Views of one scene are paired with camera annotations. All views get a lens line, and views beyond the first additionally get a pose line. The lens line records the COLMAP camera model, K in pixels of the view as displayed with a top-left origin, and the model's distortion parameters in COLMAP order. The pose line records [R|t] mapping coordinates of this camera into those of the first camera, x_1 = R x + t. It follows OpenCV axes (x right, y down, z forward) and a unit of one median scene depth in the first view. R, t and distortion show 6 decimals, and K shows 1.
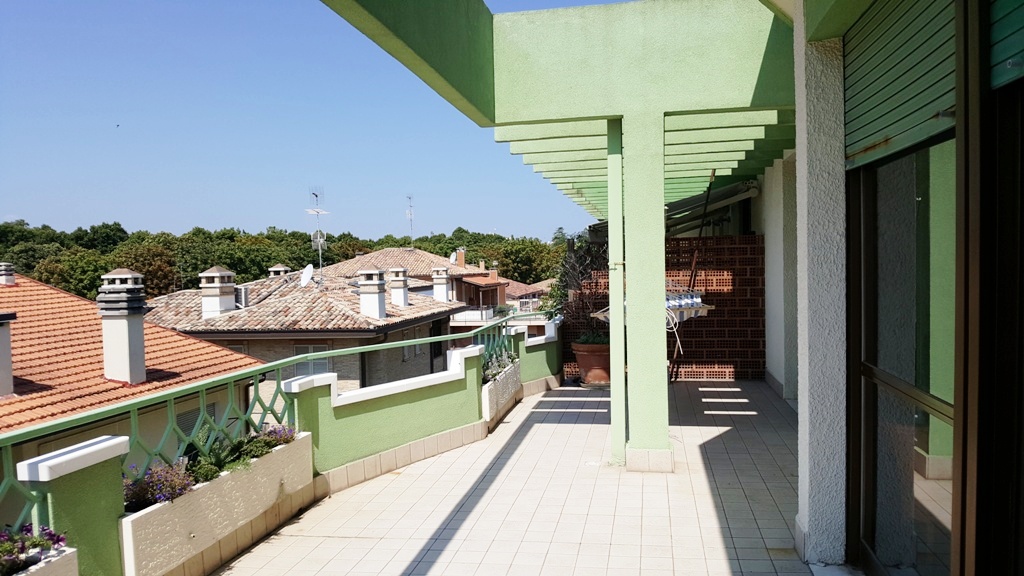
lens RADIAL K [[784.1, 0, 521.4], [0, 784.1, 306.1], [0, 0, 1]] dist [0.062555, -0.202705]
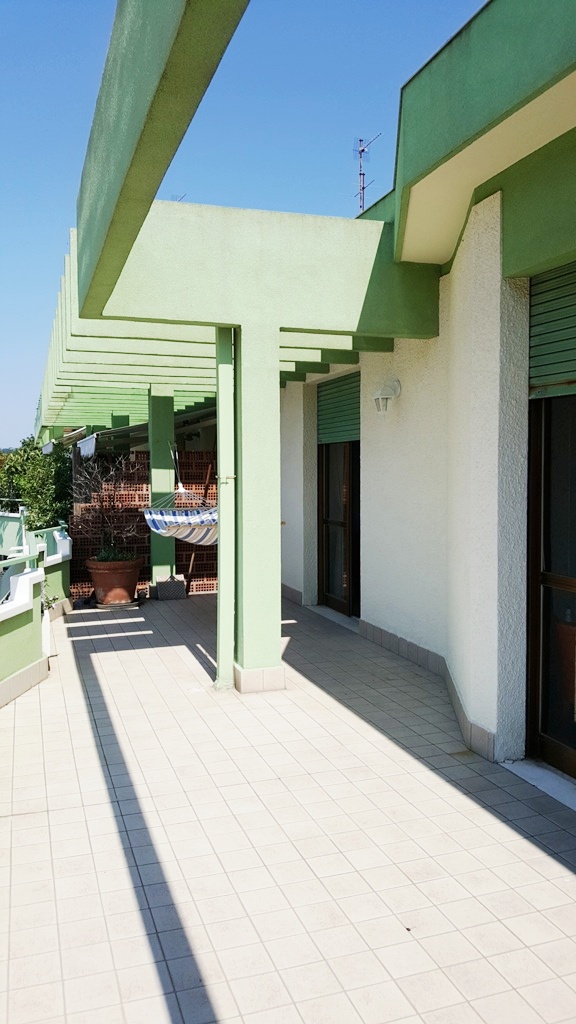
lens RADIAL K [[784.1, 0, 282.1], [0, 784.1, 502.7], [0, 0, 1]] dist [0.062555, -0.202705]
pose [[0.883451, -0.001064, 0.468522, -0.268491], [0.008853, 0.999857, -0.014424, -0.009485], [-0.468439, 0.016891, 0.883334, 0.124352]]
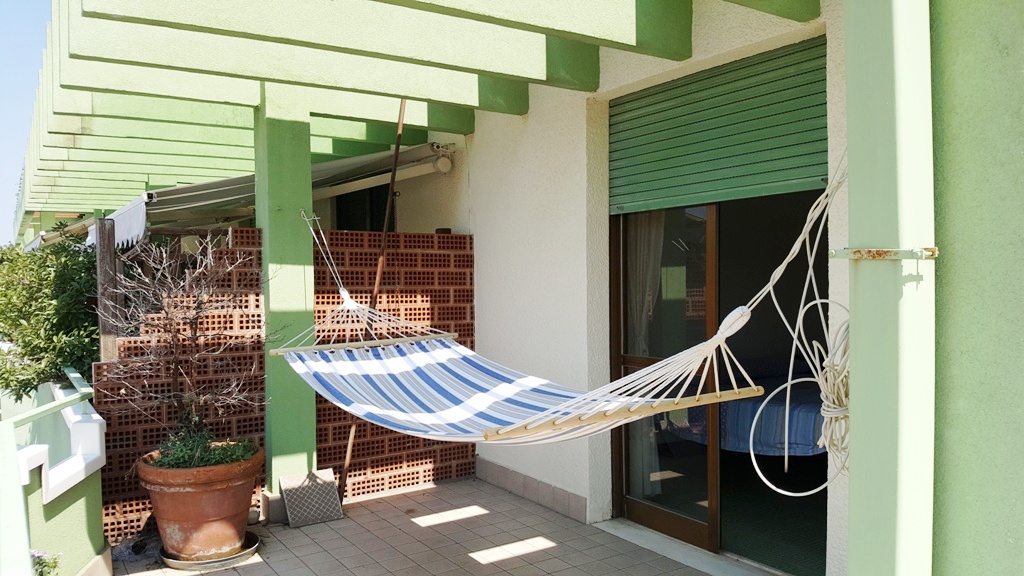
lens RADIAL K [[784.1, 0, 510.5], [0, 784.1, 307.2], [0, 0, 1]] dist [0.062555, -0.202705]
pose [[0.734140, -0.011817, 0.678895, -0.119579], [0.030595, 0.999409, -0.015688, -0.039630], [-0.678308, 0.032288, 0.734068, 0.902862]]
